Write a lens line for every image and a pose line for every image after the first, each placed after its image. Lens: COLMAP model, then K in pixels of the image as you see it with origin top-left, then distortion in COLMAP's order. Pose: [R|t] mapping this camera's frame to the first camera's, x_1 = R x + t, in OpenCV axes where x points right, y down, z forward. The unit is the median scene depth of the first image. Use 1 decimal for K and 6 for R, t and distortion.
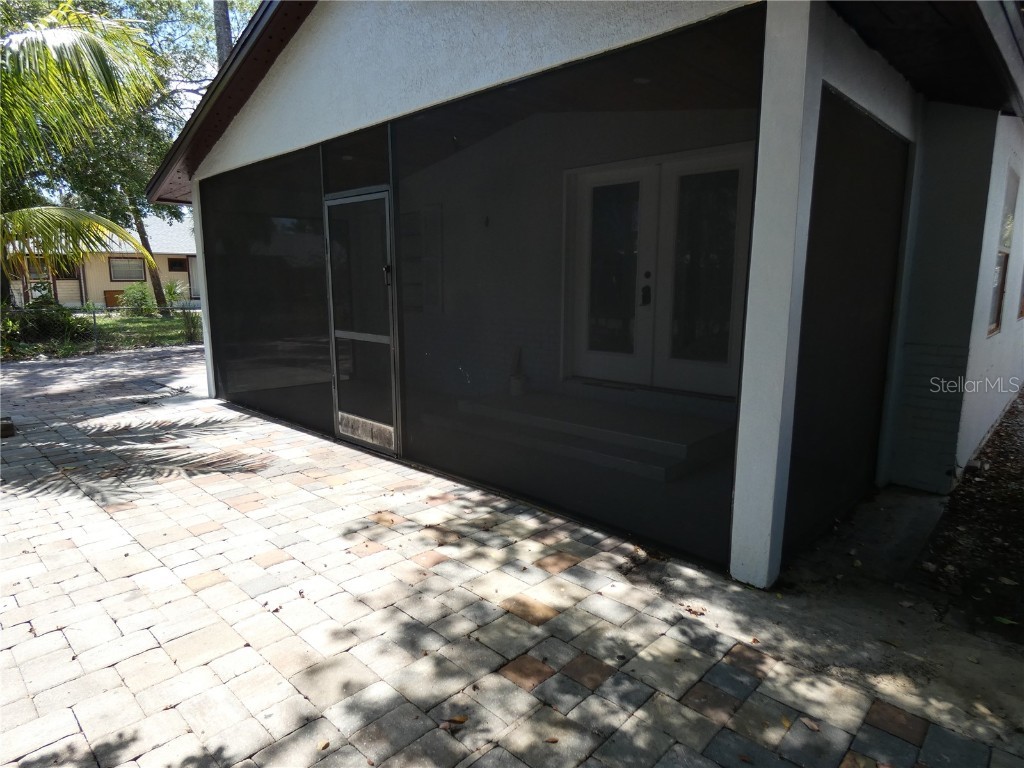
lens RADIAL K [[612.8, 0, 508.9], [0, 612.8, 387.3], [0, 0, 1]] dist [-0.001300, -0.000365]
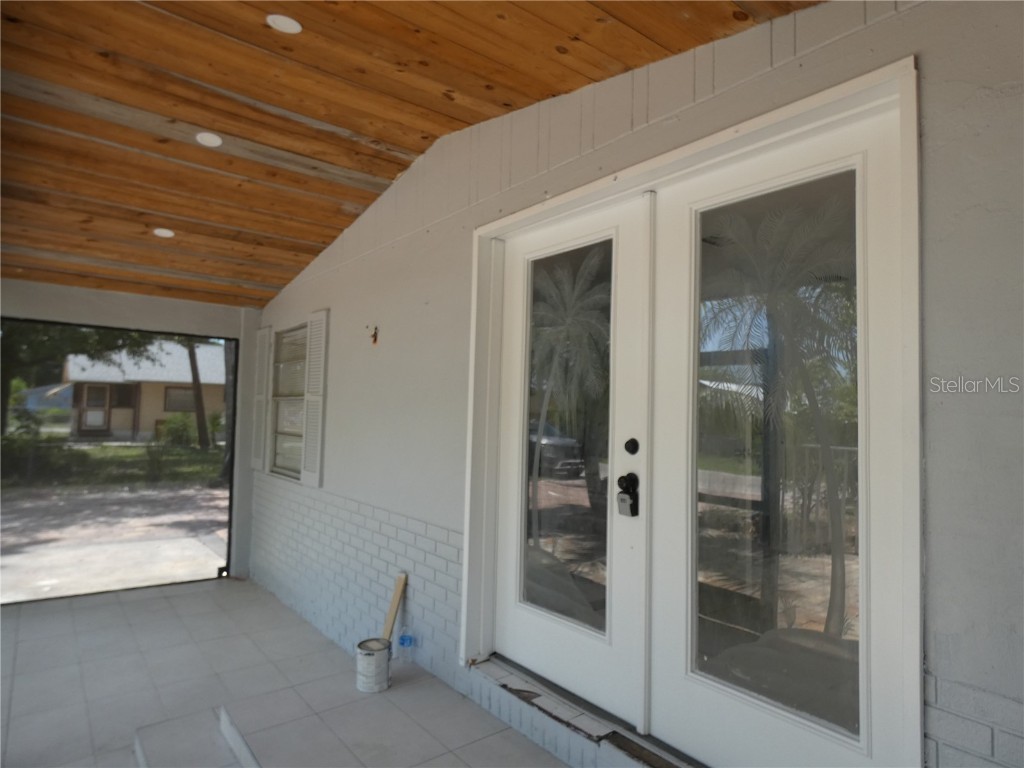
lens RADIAL K [[612.8, 0, 511.5], [0, 612.8, 379.1], [0, 0, 1]] dist [-0.001300, -0.000365]
pose [[0.990894, 0.020213, -0.133115, 0.188185], [-0.050874, 0.971583, -0.231167, -0.120772], [0.124660, 0.235834, 0.963765, 0.549068]]
